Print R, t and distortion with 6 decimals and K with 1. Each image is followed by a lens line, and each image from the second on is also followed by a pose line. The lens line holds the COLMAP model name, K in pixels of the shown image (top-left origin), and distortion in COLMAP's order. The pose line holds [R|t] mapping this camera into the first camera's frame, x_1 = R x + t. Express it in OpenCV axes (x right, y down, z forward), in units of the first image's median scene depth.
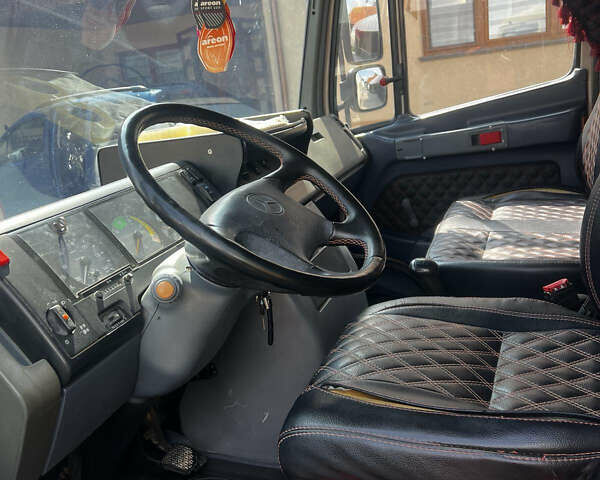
lens RADIAL K [[603.5, 0, 299.5], [0, 603.5, 239.5], [0, 0, 1]] dist [0.023114, 0.000000]
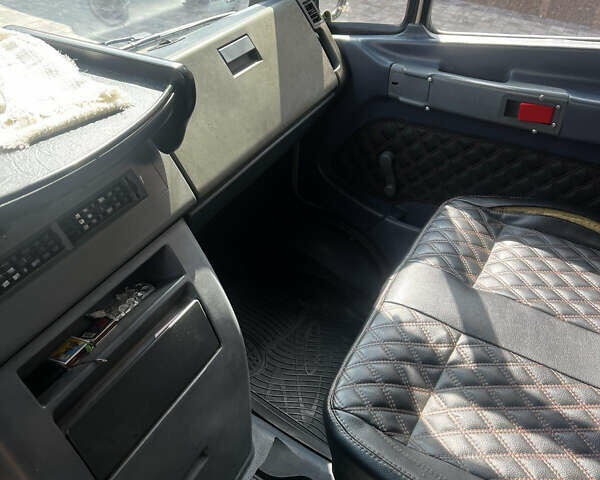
lens RADIAL K [[603.5, 0, 299.7], [0, 603.5, 240.6], [0, 0, 1]] dist [0.023114, 0.000000]
pose [[0.975578, 0.219289, 0.012649, 0.119705], [-0.207843, 0.902964, 0.376108, -0.266760], [0.071055, -0.369551, 0.926490, 0.427372]]
